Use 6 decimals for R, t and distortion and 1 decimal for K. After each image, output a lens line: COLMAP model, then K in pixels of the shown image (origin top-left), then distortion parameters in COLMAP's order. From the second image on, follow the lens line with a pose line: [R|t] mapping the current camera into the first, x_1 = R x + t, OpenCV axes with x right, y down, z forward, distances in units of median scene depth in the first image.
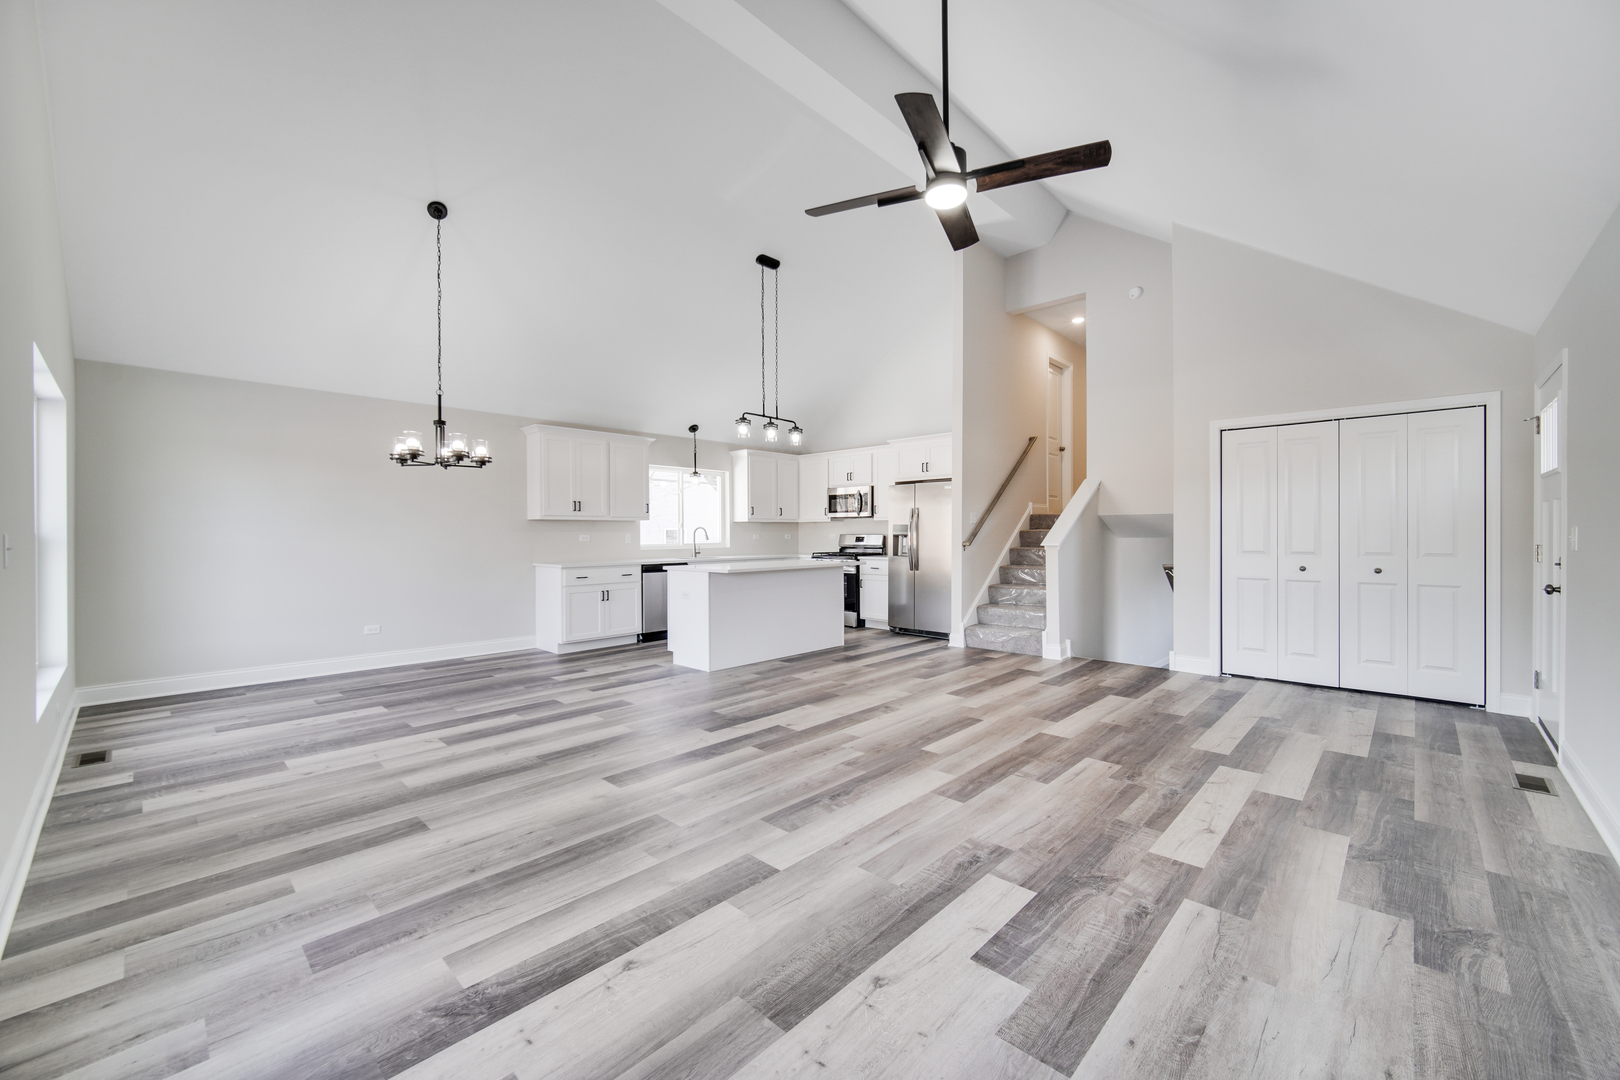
lens RADIAL K [[684.0, 0, 810.0], [0, 684.0, 540.0], [0, 0, 1]] dist [-0.000368, -0.000019]
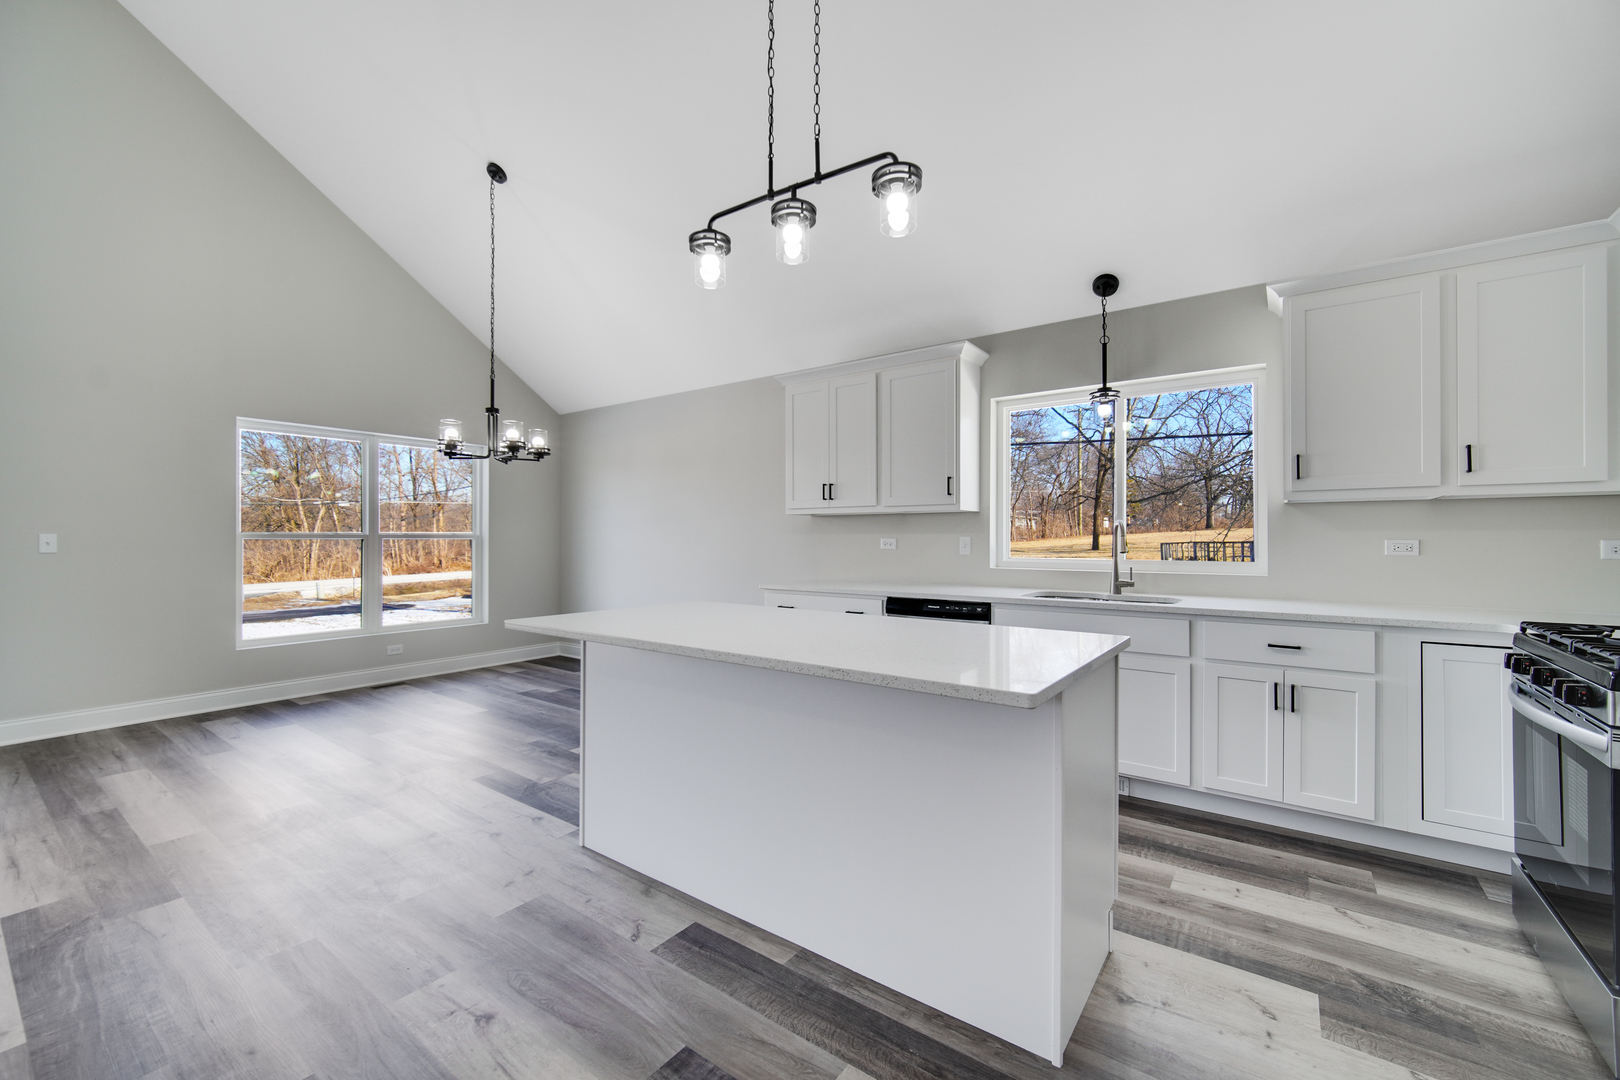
lens RADIAL K [[654.4, 0, 809.0], [0, 654.4, 537.0], [0, 0, 1]] dist [-0.001420, -0.000137]
pose [[0.109582, 0.001836, -0.993976, 0.246687], [-0.011496, 0.999934, 0.000580, -0.009056], [0.993911, 0.011363, 0.109596, 0.918993]]
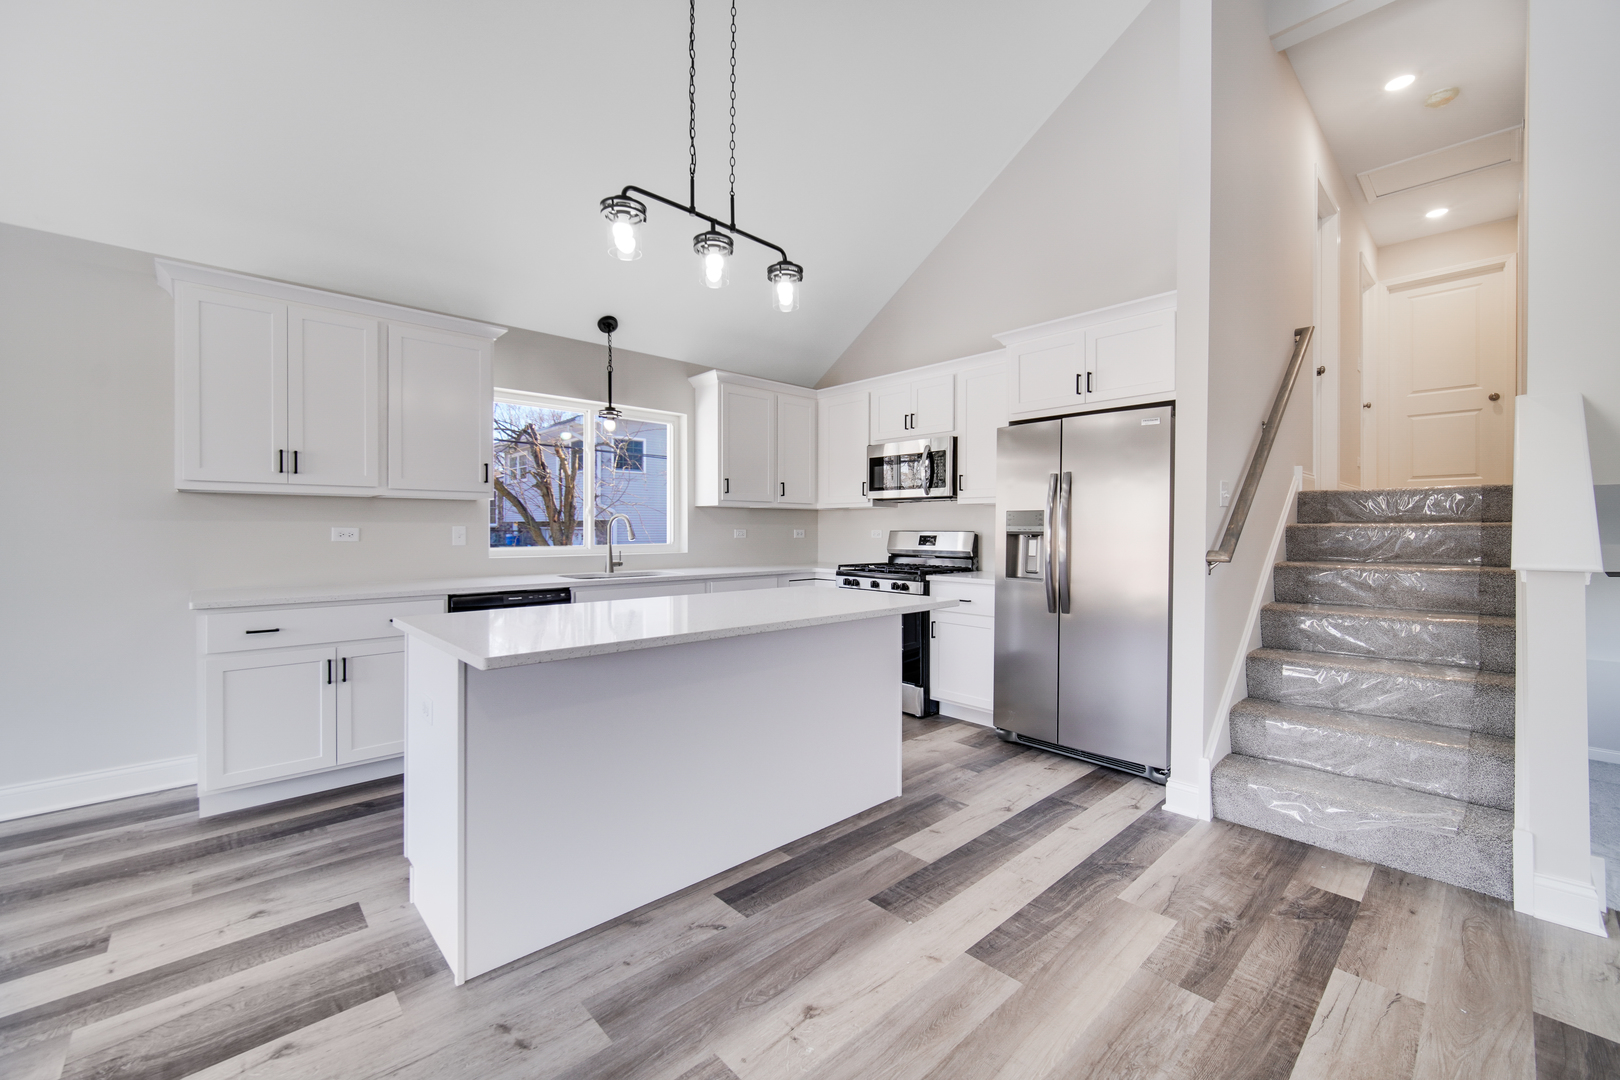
lens RADIAL K [[668.3, 0, 804.8], [0, 668.3, 532.8], [0, 0, 1]] dist [-0.000551, -0.000160]
pose [[0.997143, 0.007692, -0.075150, 0.021019], [-0.008042, 0.999958, -0.004360, -0.004853], [0.075113, 0.004952, 0.997163, 0.599471]]
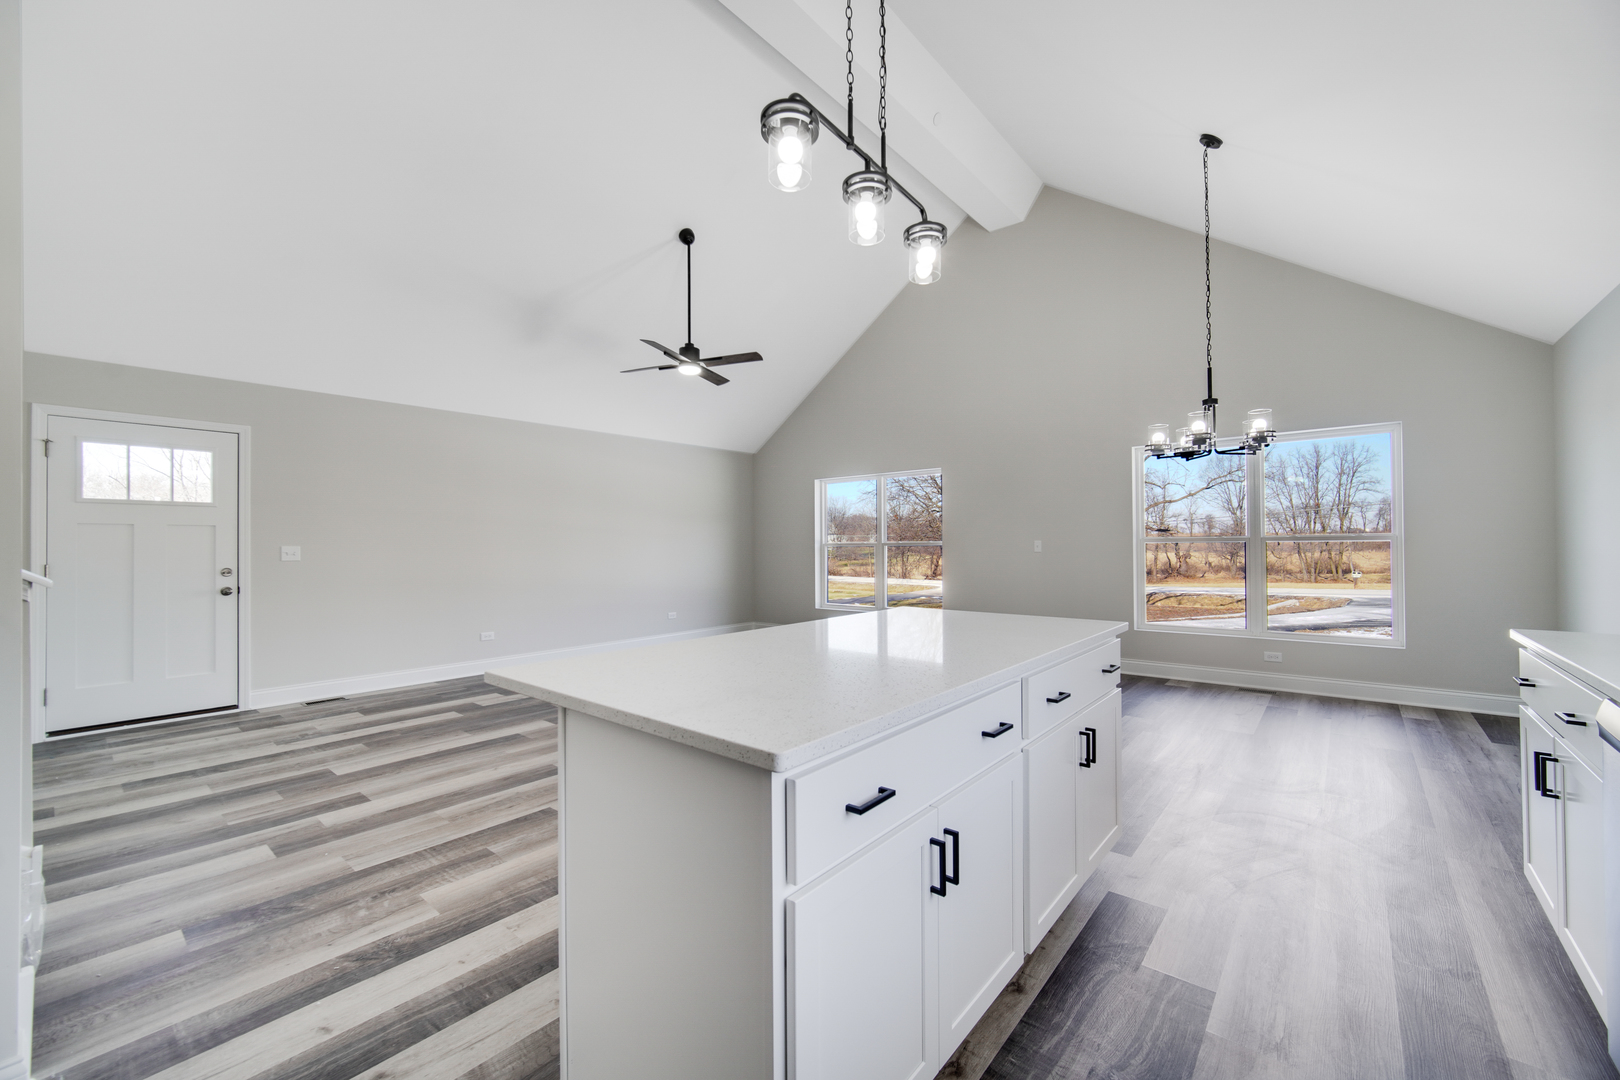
lens RADIAL K [[629.9, 0, 801.7], [0, 629.9, 542.6], [0, 0, 1]] dist [-0.000924, -0.000082]
pose [[-0.999038, 0.012662, -0.041981, -0.013262], [0.012454, 0.999909, 0.005214, -0.009680], [0.042044, 0.004686, -0.999105, 1.207319]]
